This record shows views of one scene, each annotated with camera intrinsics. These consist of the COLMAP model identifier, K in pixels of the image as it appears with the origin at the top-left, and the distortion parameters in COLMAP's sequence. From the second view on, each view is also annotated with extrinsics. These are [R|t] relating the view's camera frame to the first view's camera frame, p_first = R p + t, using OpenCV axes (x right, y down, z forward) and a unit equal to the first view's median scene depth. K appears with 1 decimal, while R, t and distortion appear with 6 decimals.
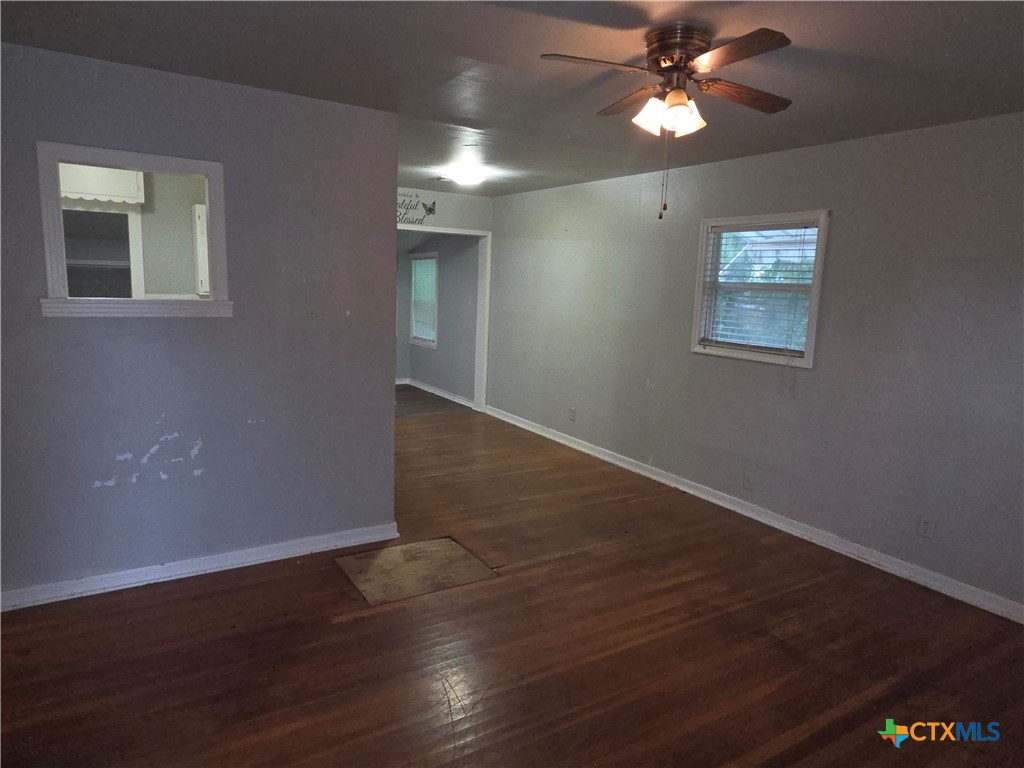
lens RADIAL K [[650.2, 0, 506.9], [0, 650.2, 384.5], [0, 0, 1]] dist [-0.002299, -0.000893]
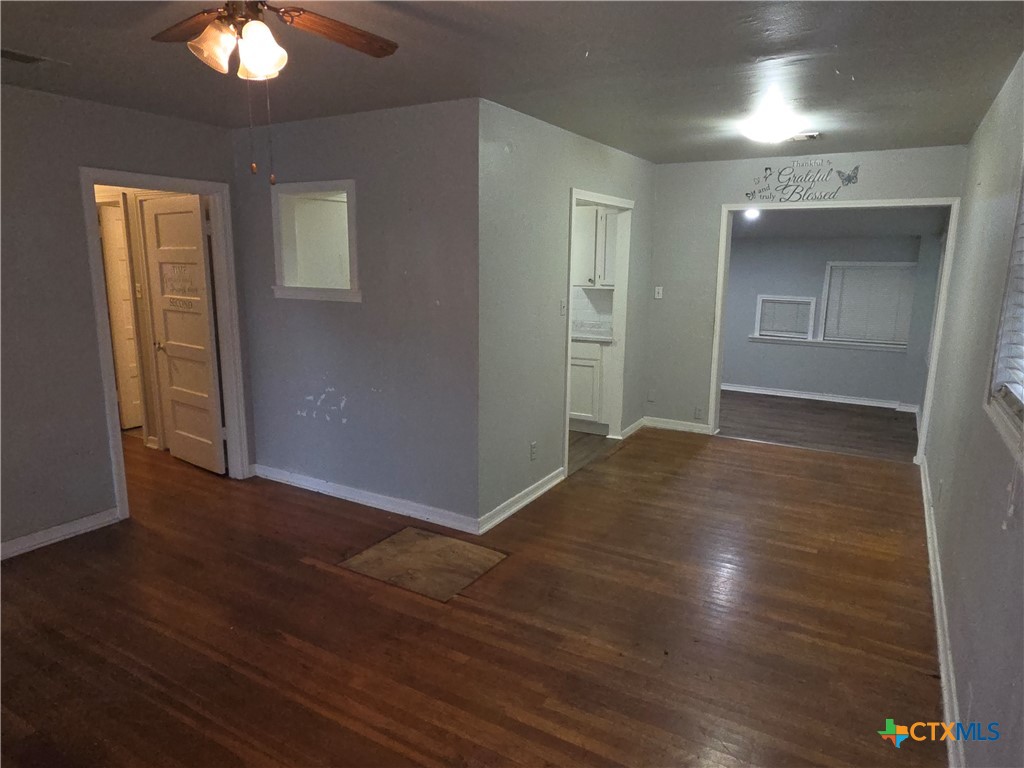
lens RADIAL K [[650.2, 0, 506.9], [0, 650.2, 384.5], [0, 0, 1]] dist [-0.002299, -0.000893]
pose [[0.464493, 0.141440, -0.874209, 0.729316], [-0.135833, 0.986861, 0.087494, -0.086428], [0.875098, 0.078106, 0.477602, 0.593909]]
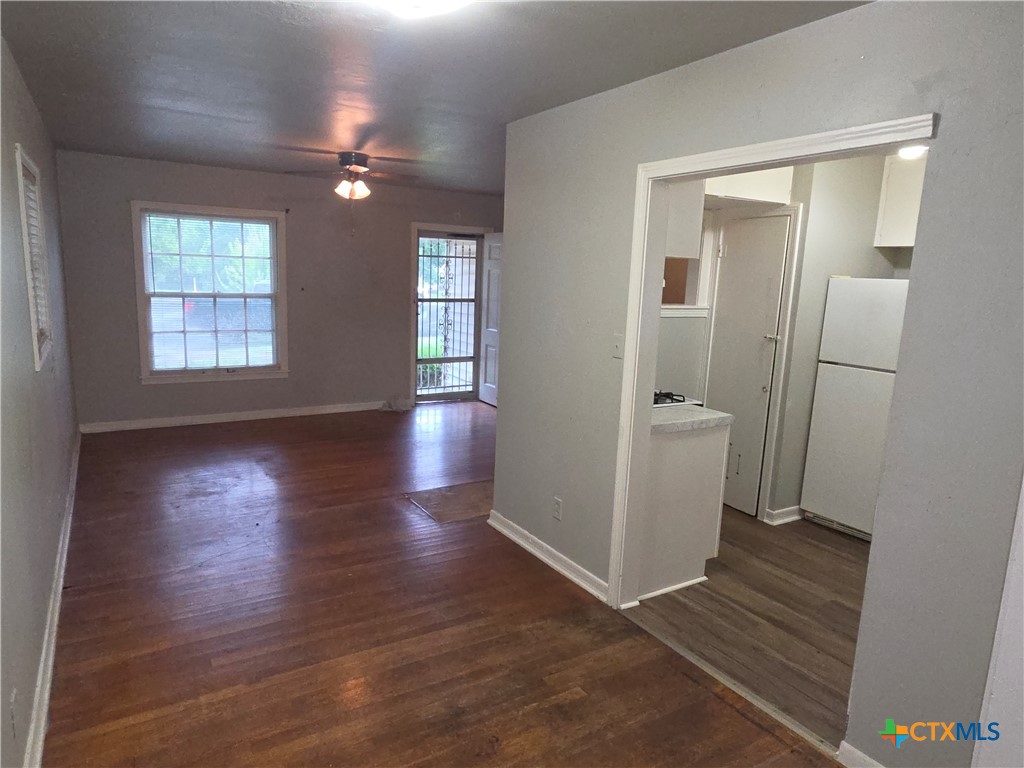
lens RADIAL K [[650.2, 0, 506.9], [0, 650.2, 384.5], [0, 0, 1]] dist [-0.002299, -0.000893]
pose [[-0.997044, -0.076233, -0.009574, -0.182698], [-0.075053, 0.939706, 0.333647, -0.361035], [-0.016438, 0.333380, -0.942649, 2.080126]]
